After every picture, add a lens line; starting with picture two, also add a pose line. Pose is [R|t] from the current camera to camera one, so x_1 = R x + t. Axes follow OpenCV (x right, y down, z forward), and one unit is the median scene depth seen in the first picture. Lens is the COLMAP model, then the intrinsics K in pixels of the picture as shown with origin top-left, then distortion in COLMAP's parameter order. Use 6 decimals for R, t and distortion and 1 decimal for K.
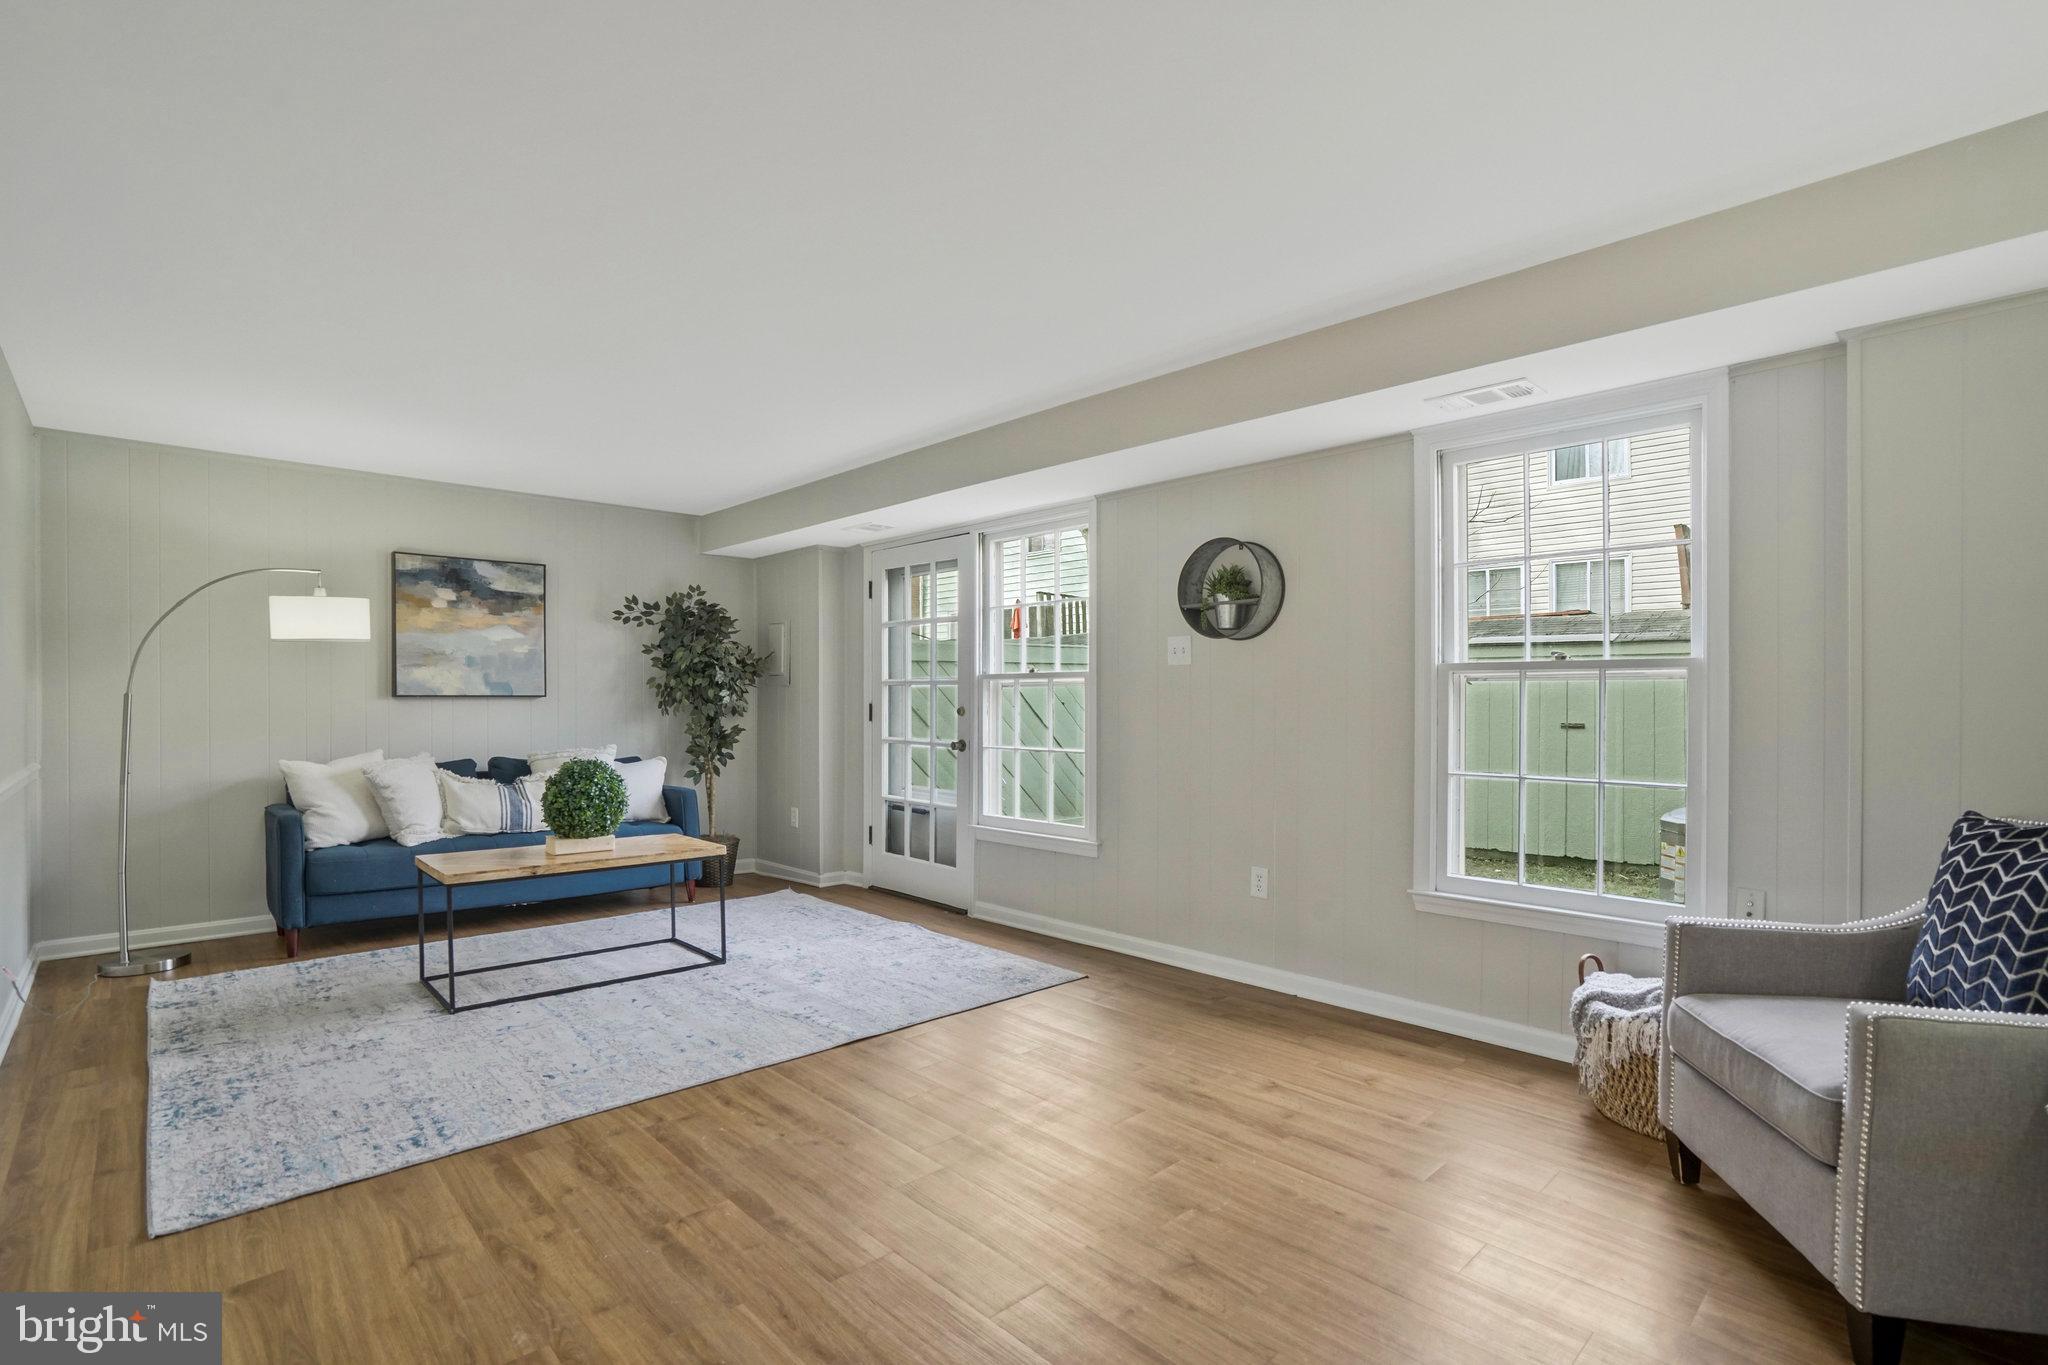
lens RADIAL K [[943.9, 0, 1027.1], [0, 943.9, 689.0], [0, 0, 1]] dist [-0.063199, 0.023180]
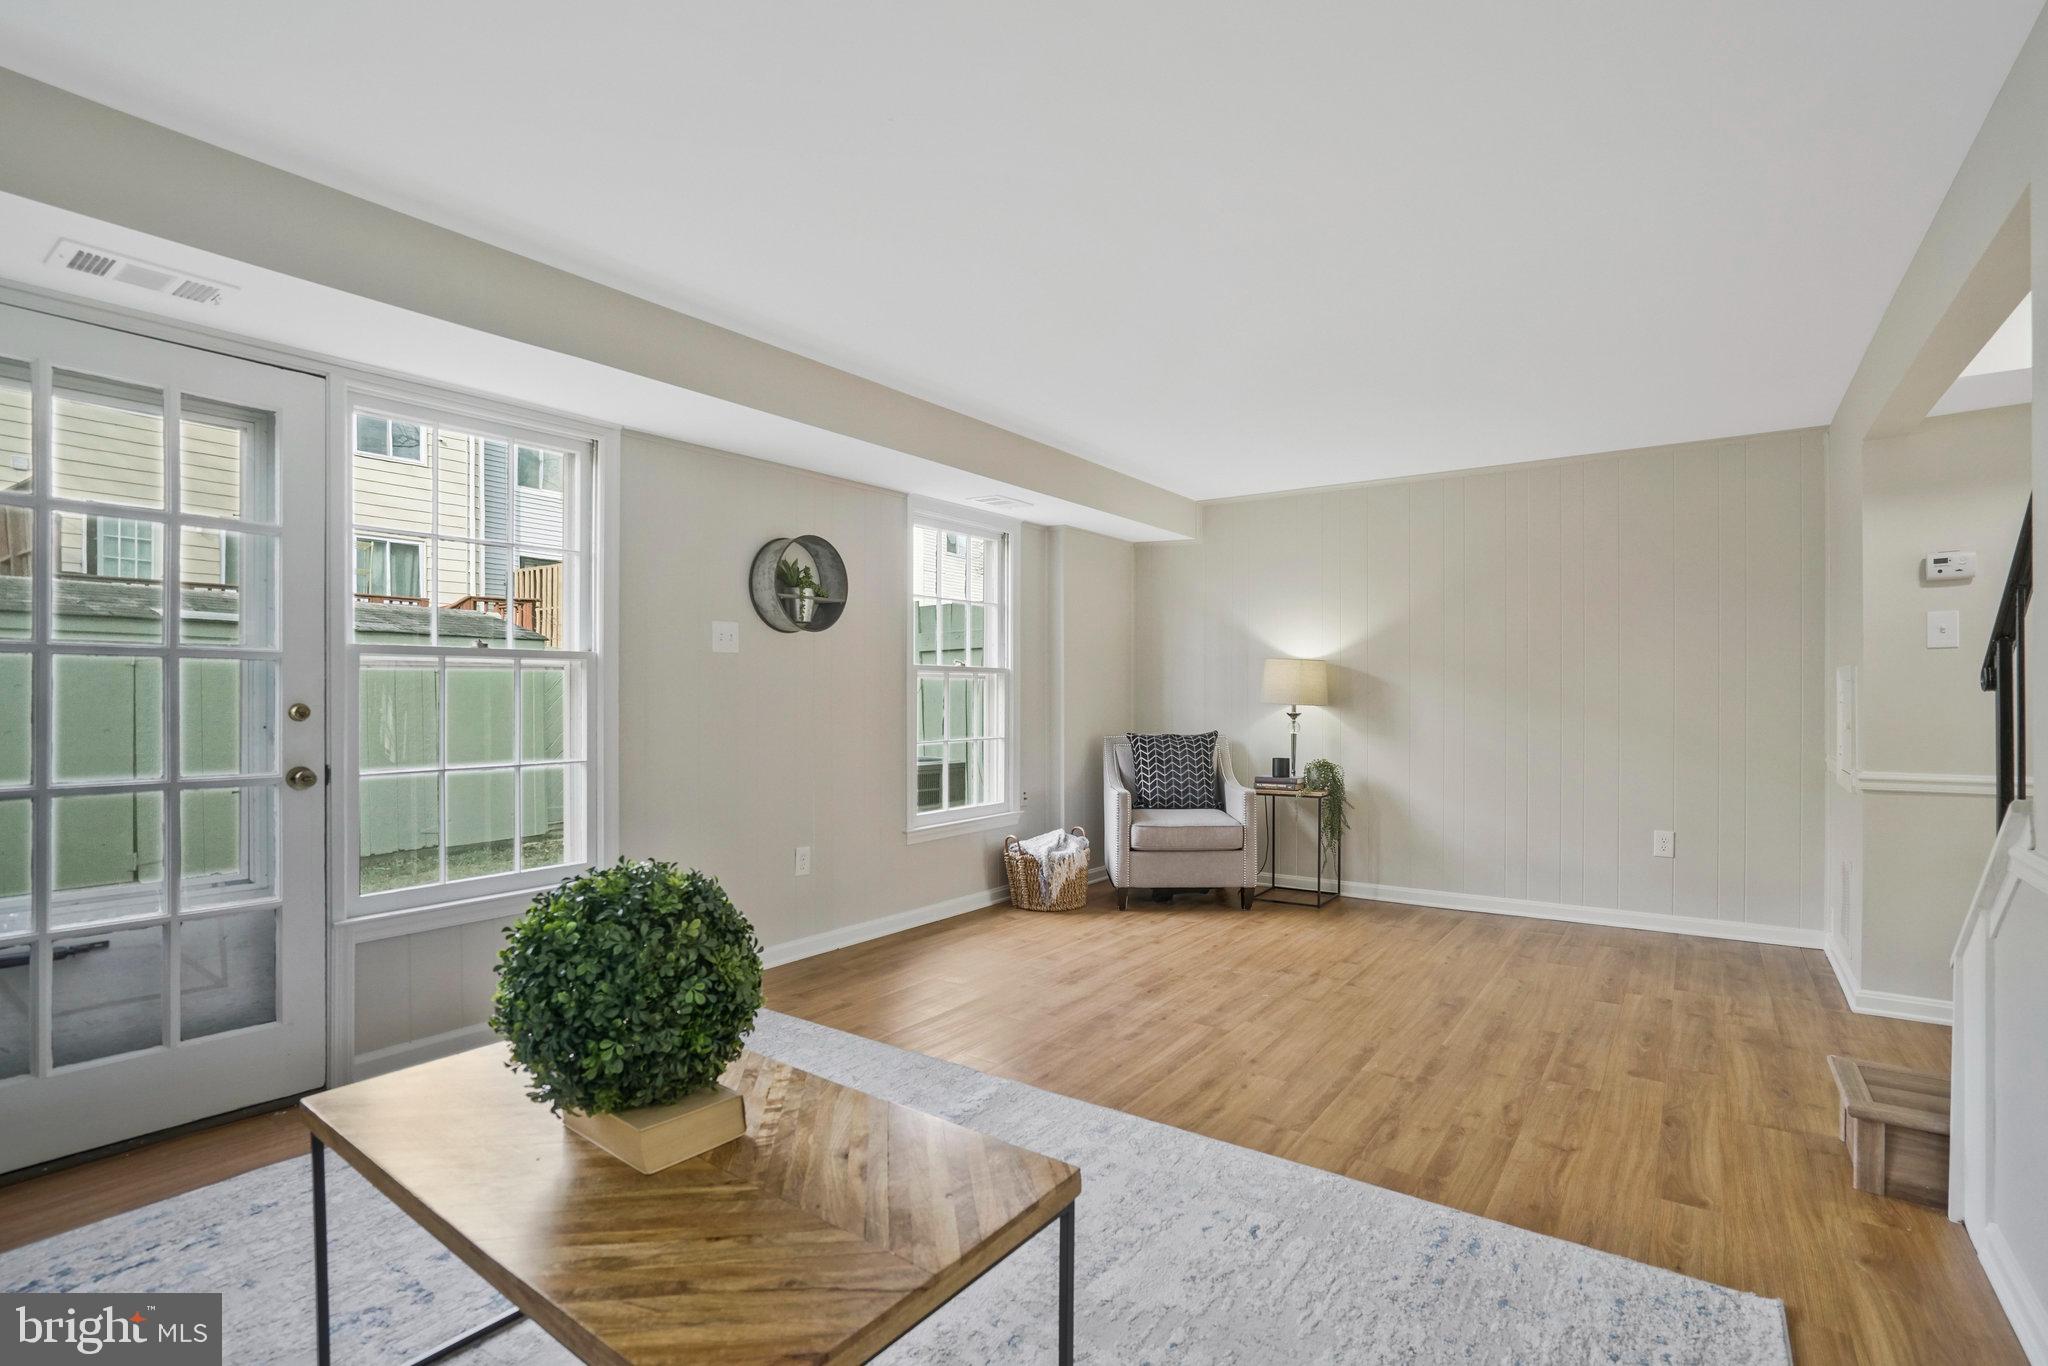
lens RADIAL K [[943.9, 0, 1027.1], [0, 943.9, 689.5], [0, 0, 1]] dist [-0.063199, 0.023180]
pose [[-0.171105, -0.000536, 0.985253, -0.673415], [-0.013813, 0.999903, -0.001855, 0.007001], [-0.985156, -0.013927, -0.171095, 0.740019]]
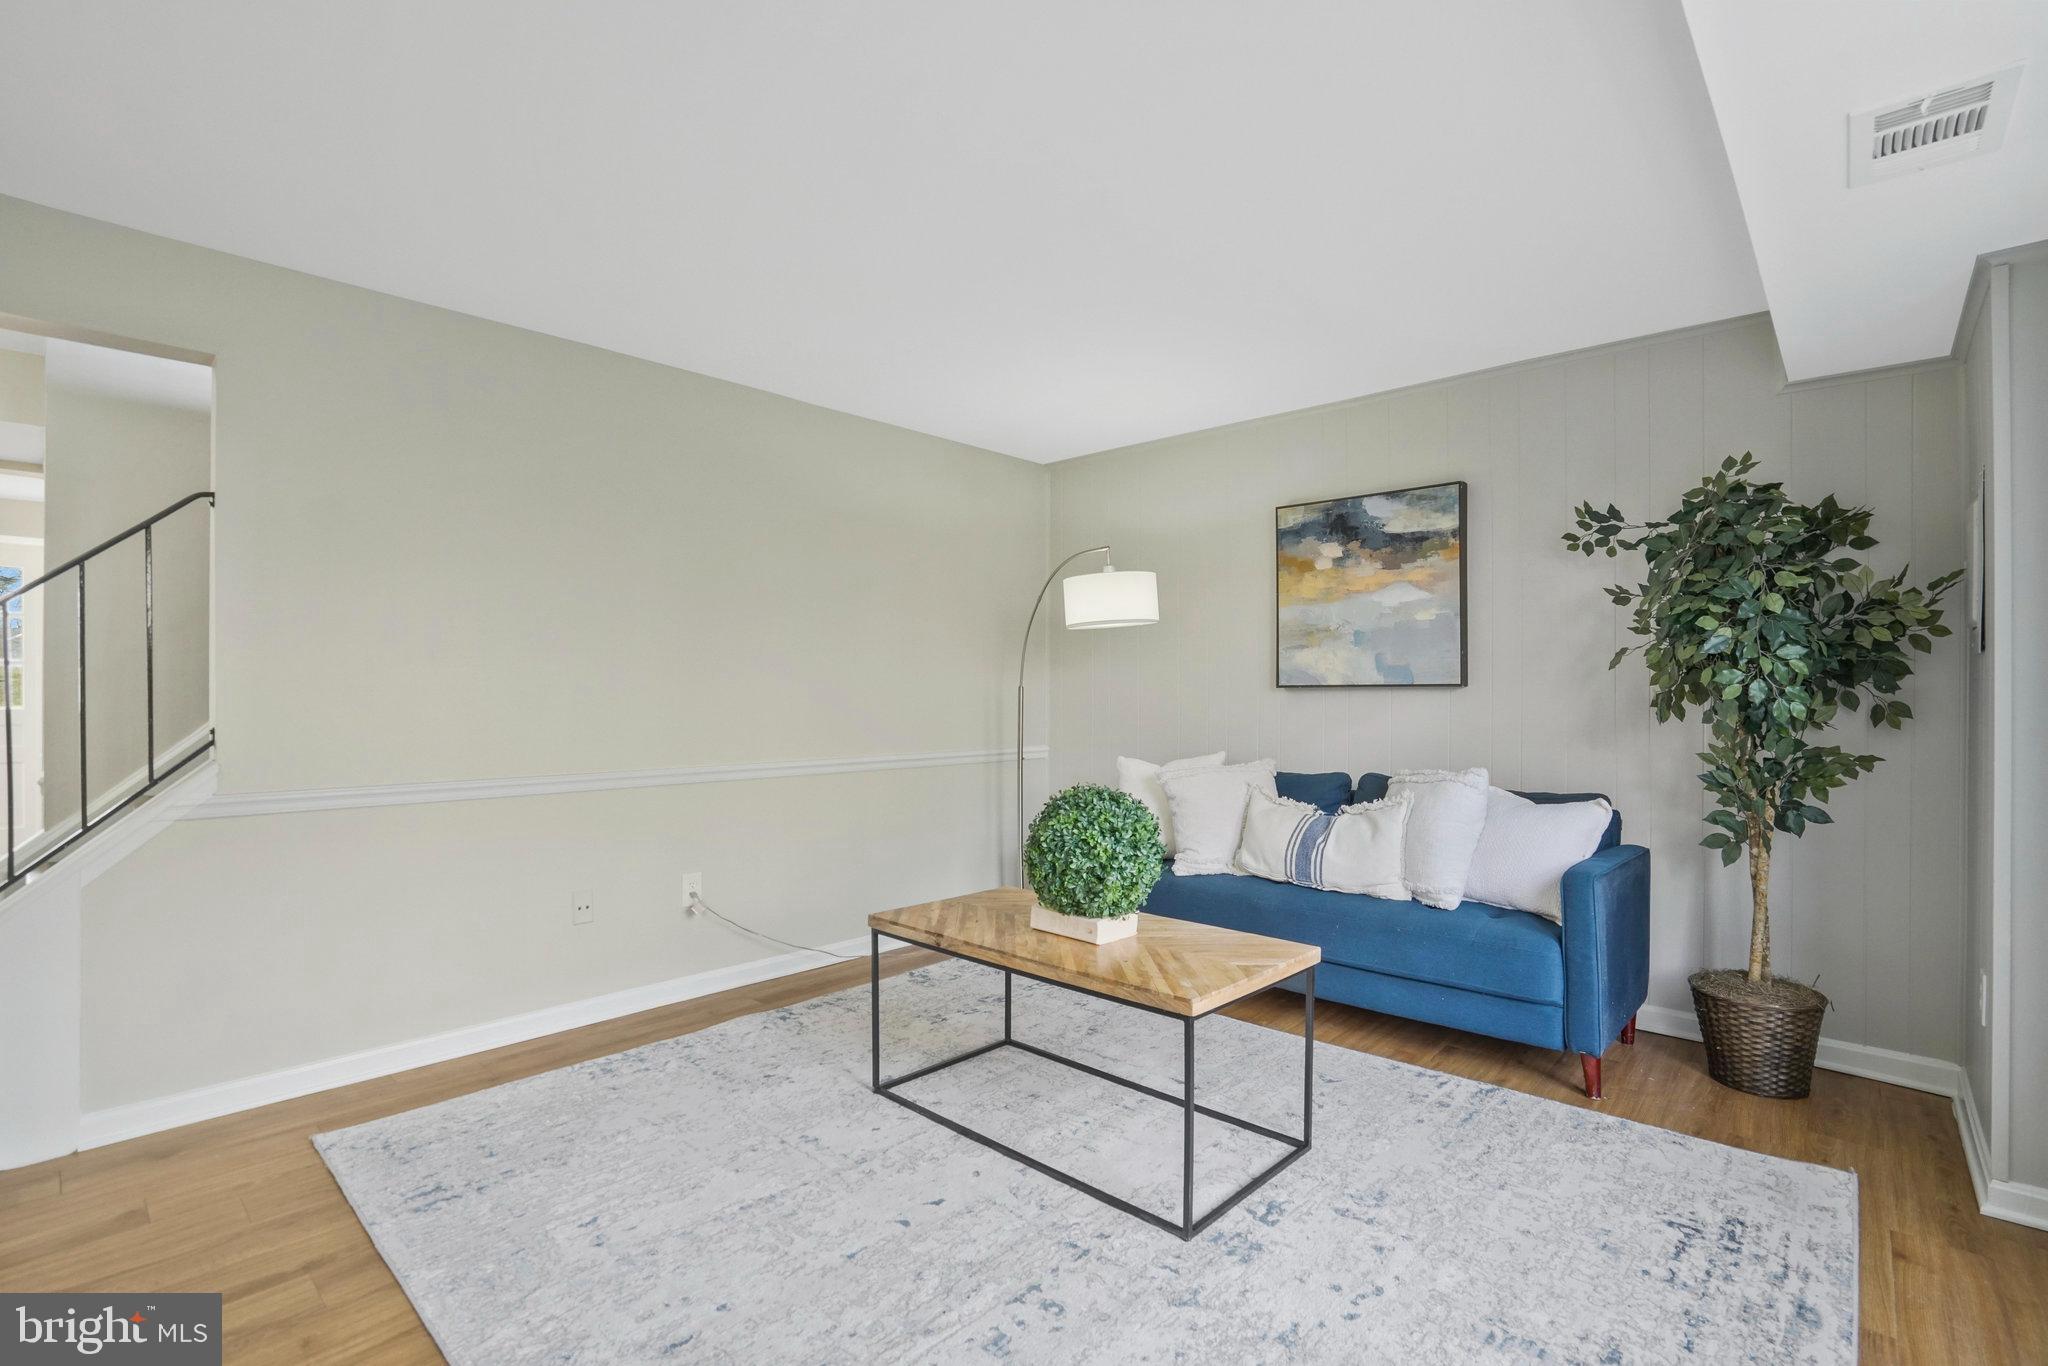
lens RADIAL K [[943.9, 0, 1027.1], [0, 943.9, 689.5], [0, 0, 1]] dist [-0.063199, 0.023180]
pose [[0.074875, -0.006971, -0.997169, 0.115246], [0.008425, 0.999944, -0.006357, 0.013850], [0.997157, -0.007926, 0.074929, 0.729881]]
